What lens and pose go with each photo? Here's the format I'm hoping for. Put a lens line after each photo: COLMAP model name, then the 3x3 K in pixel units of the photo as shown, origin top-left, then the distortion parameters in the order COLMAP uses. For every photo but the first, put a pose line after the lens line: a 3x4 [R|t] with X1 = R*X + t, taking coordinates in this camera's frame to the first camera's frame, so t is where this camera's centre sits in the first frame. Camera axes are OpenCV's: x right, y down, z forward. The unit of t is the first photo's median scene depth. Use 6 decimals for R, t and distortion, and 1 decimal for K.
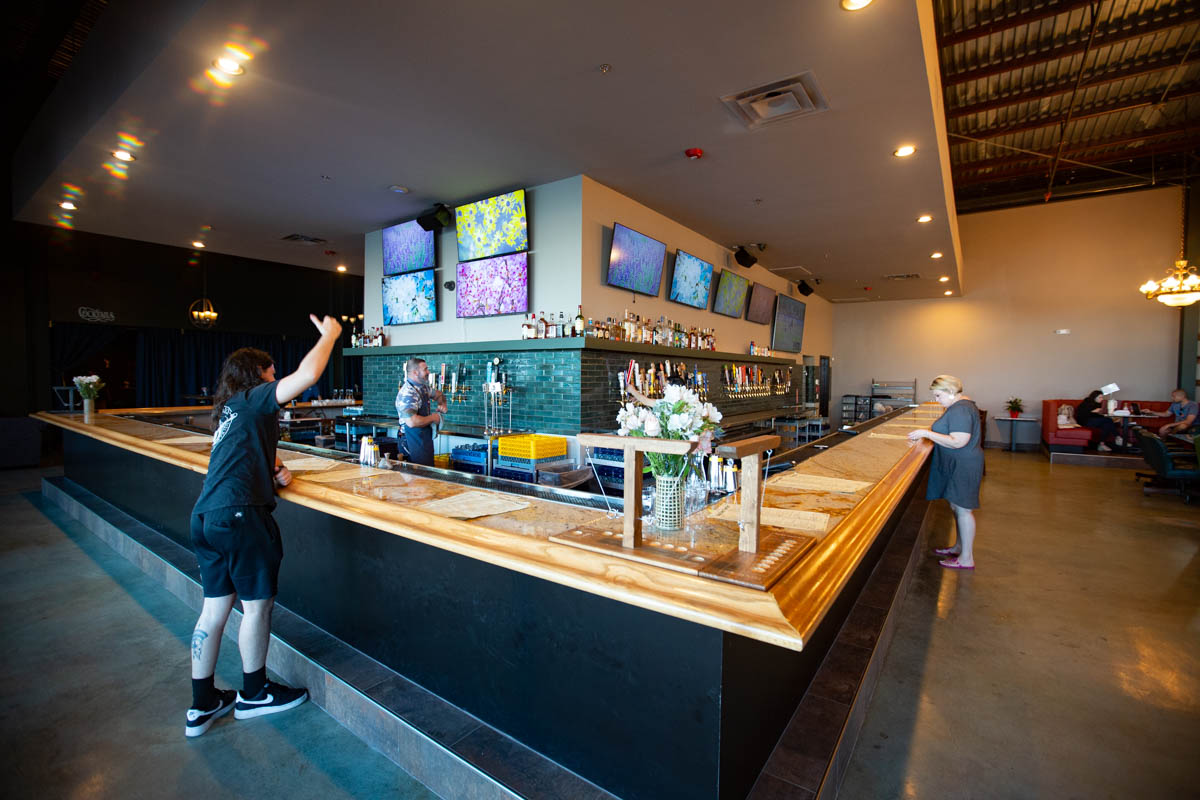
lens RADIAL K [[538.7, 0, 600.0], [0, 538.7, 400.0], [0, 0, 1]] dist [0.000199, 0.000053]
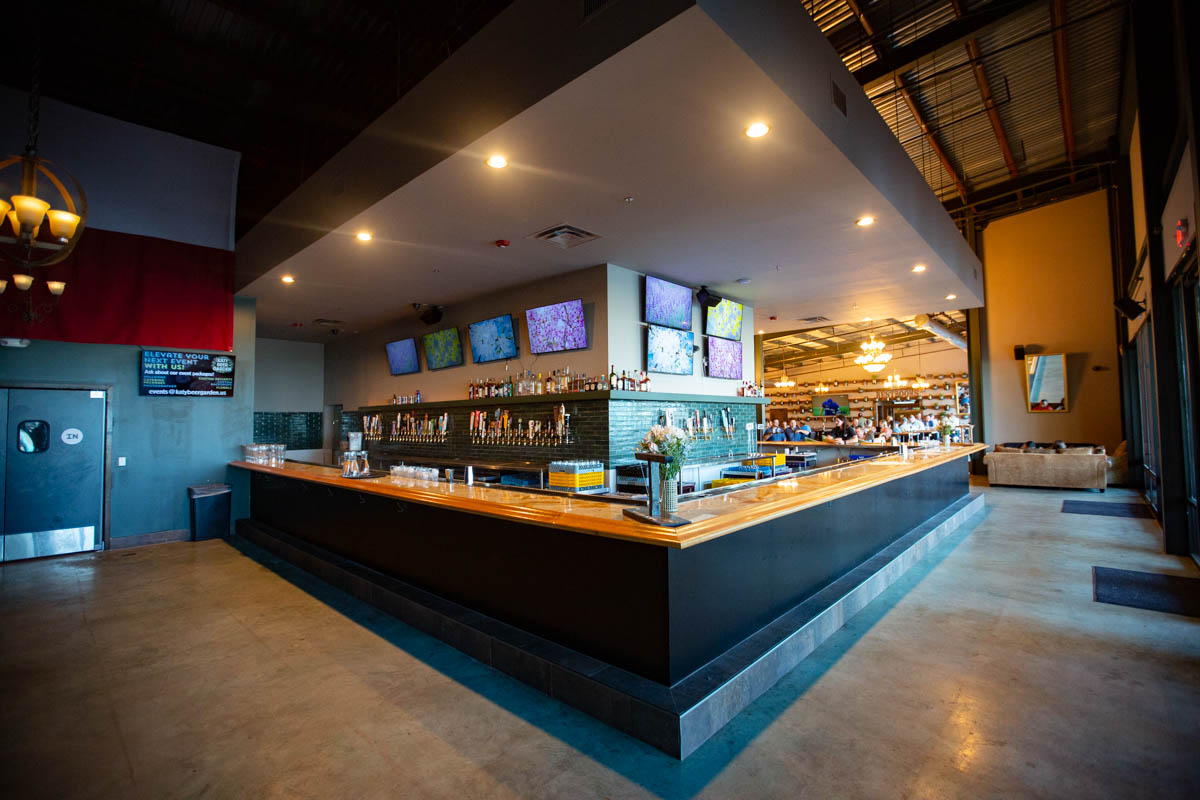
lens RADIAL K [[538.7, 0, 600.0], [0, 538.7, 400.0], [0, 0, 1]] dist [0.000199, 0.000053]
pose [[0.129692, 0.037254, 0.990854, -1.498764], [0.053398, 0.997581, -0.044496, -0.046462], [-0.990115, 0.058681, 0.127389, 1.031019]]
